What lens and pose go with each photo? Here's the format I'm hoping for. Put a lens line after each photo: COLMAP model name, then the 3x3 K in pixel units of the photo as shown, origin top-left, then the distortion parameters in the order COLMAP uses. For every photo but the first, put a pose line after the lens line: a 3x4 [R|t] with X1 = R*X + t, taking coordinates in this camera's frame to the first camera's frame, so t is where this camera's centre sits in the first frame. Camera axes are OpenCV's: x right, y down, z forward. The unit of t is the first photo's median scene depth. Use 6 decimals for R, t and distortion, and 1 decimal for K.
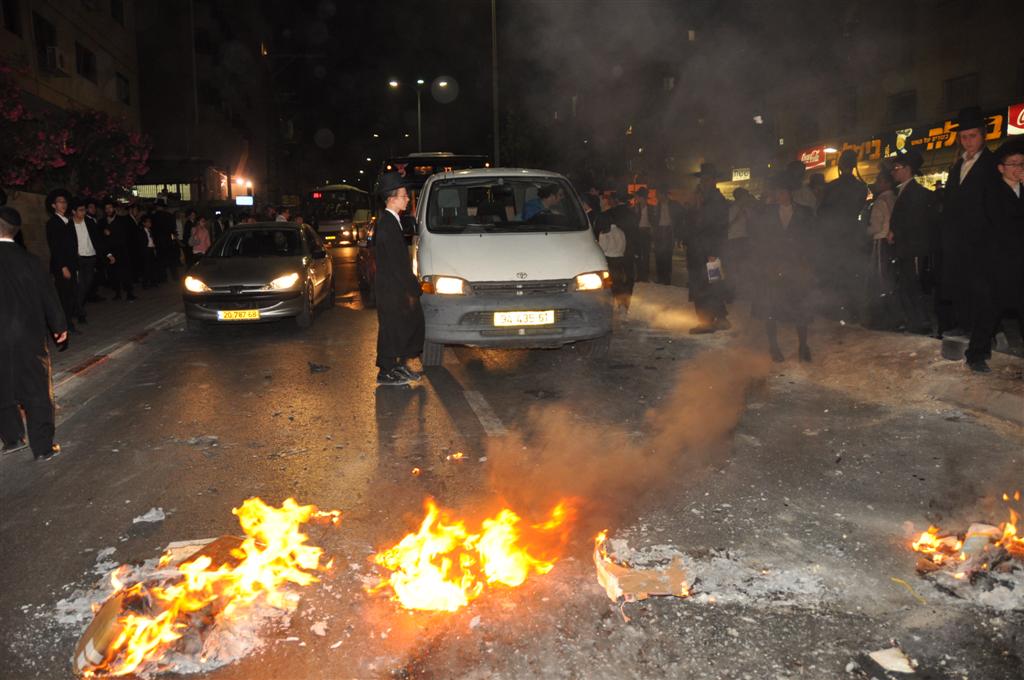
lens RADIAL K [[841.3, 0, 509.8], [0, 841.3, 341.7], [0, 0, 1]] dist [-0.077708, 0.009165]
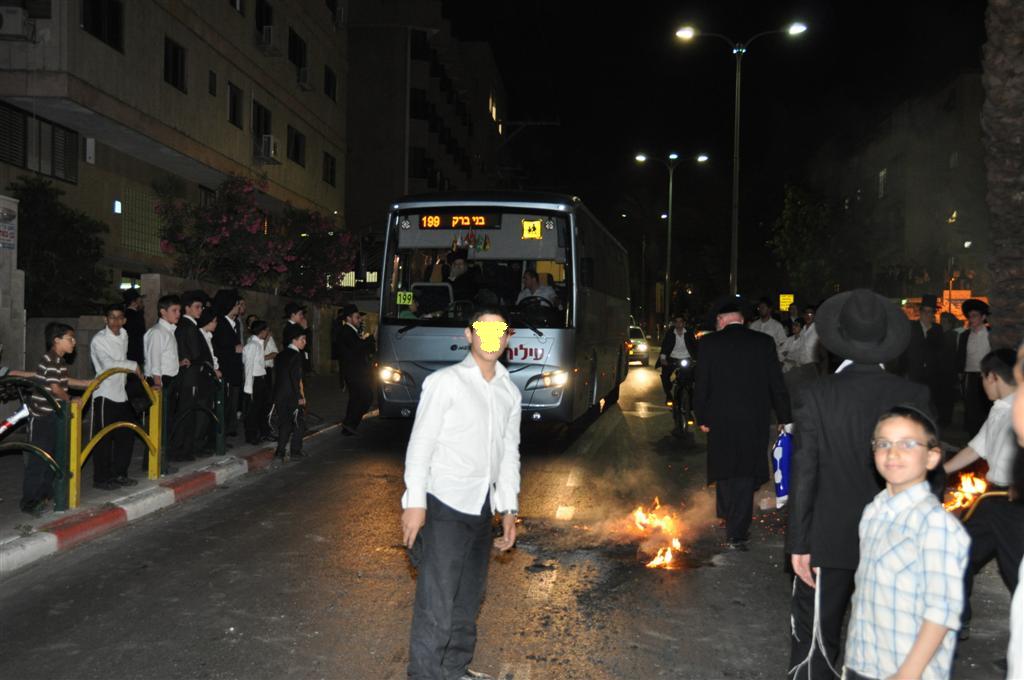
lens RADIAL K [[1168.0, 0, 512.6], [0, 1168.0, 340.7], [0, 0, 1]] dist [-0.011754, 0.000000]
pose [[0.966224, 0.048347, -0.253130, 0.082575], [-0.080020, 0.989978, -0.116364, 0.020879], [0.244967, 0.132689, 0.960409, -0.223433]]
